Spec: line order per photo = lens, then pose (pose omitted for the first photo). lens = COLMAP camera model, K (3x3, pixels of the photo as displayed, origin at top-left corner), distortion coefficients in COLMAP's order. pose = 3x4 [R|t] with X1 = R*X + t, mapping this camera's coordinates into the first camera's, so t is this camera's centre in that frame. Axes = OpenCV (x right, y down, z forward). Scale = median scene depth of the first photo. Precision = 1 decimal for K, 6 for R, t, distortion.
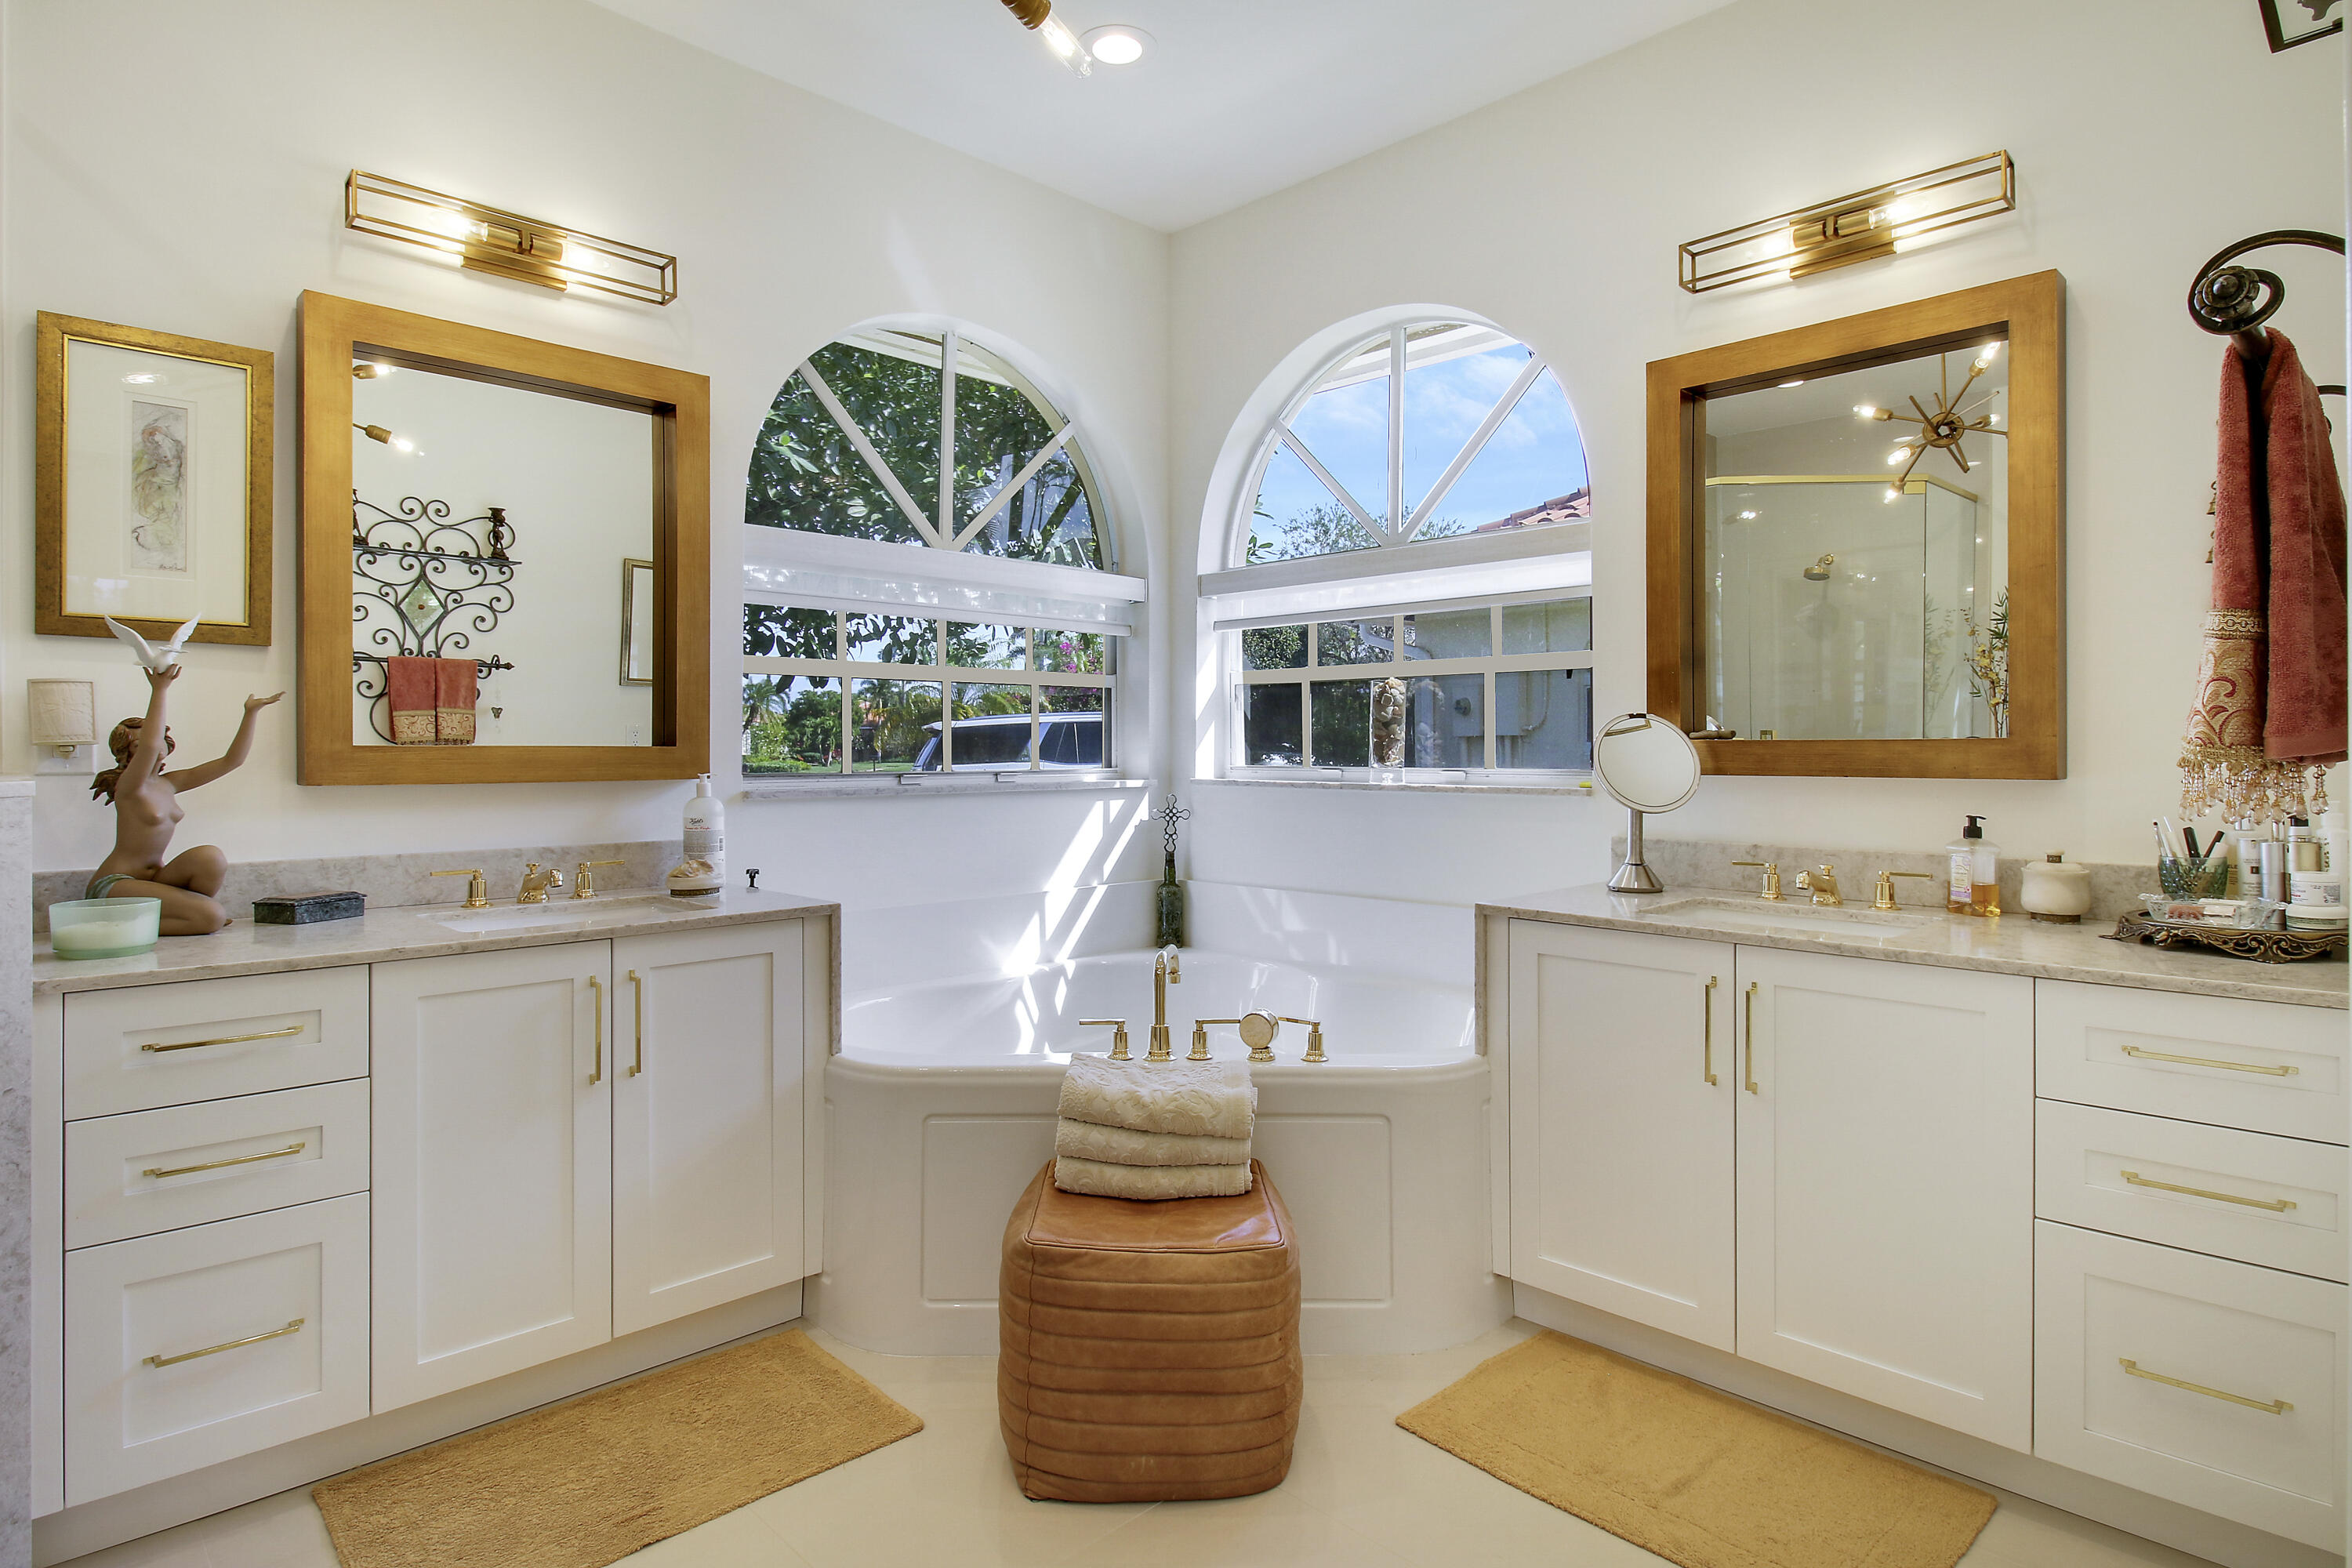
lens RADIAL K [[1238.6, 0, 1176.9], [0, 1238.6, 765.9], [0, 0, 1]] dist [0.000038, -0.004083]
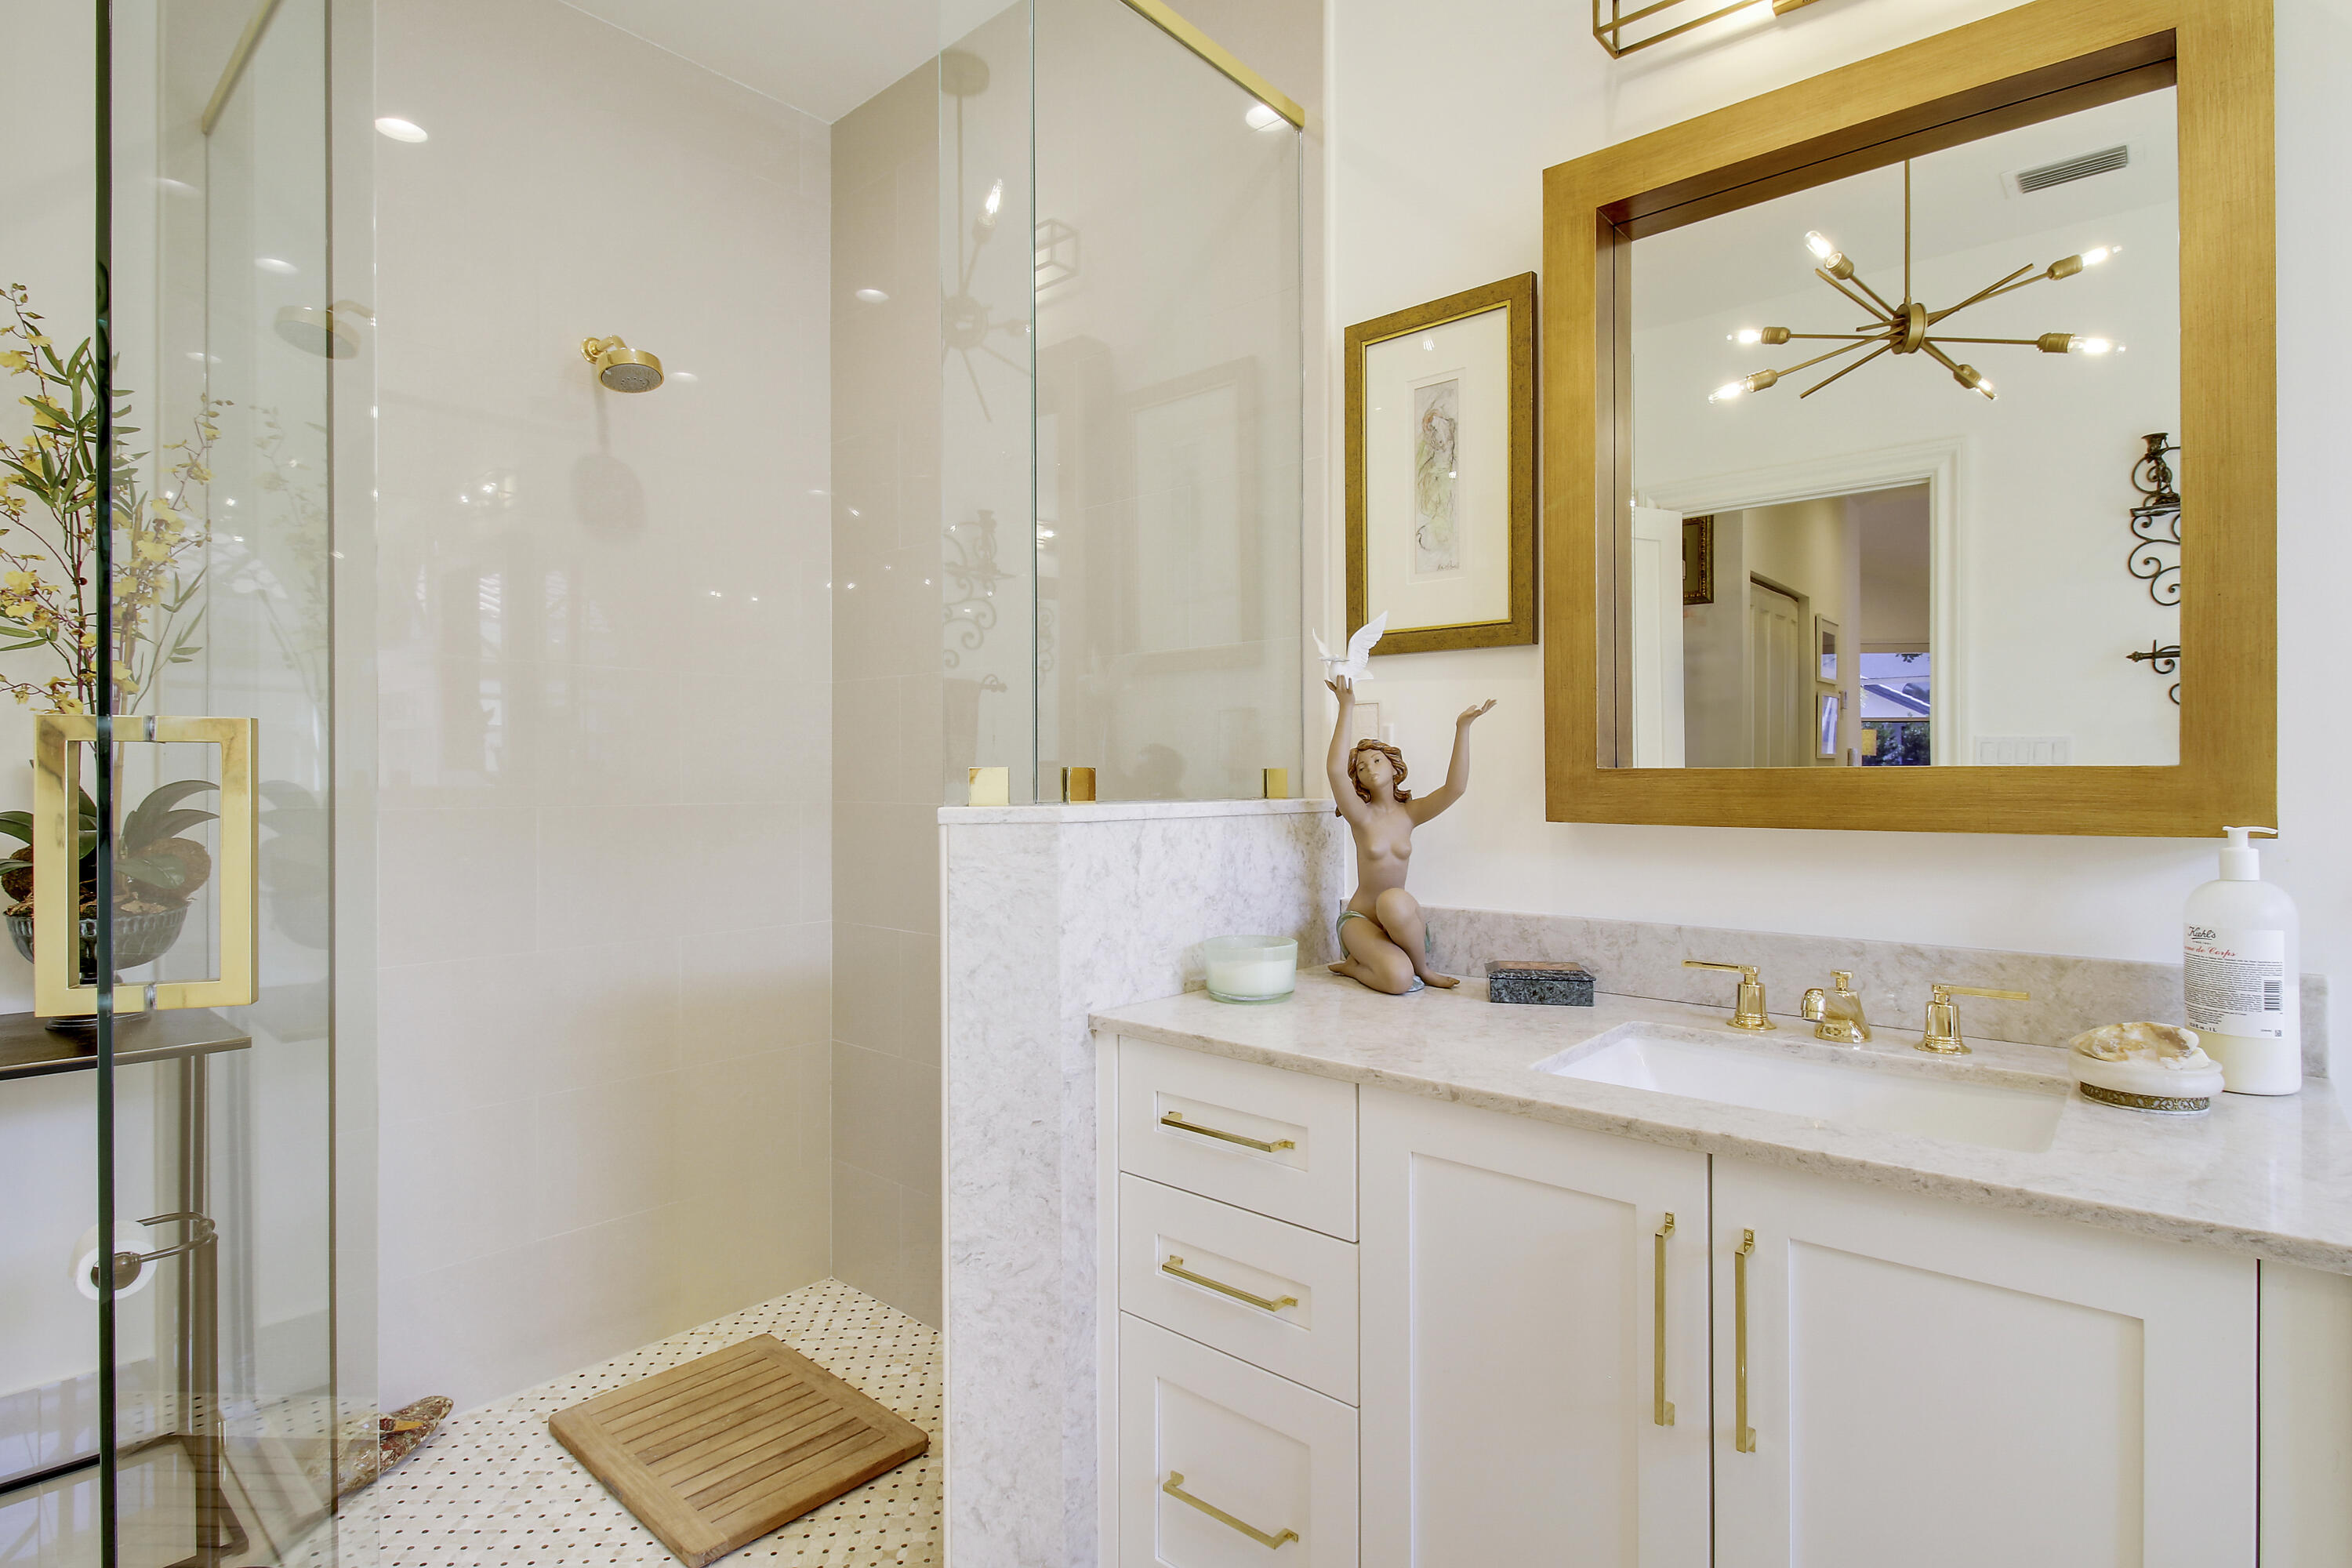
lens RADIAL K [[1173.4, 0, 1174.3], [0, 1173.4, 771.9], [0, 0, 1]] dist [0.005257, -0.009570]
pose [[0.086297, -0.006275, -0.996250, -0.005025], [-0.012744, 0.999891, -0.007402, -0.006659], [0.996188, 0.013335, 0.086207, 0.739538]]
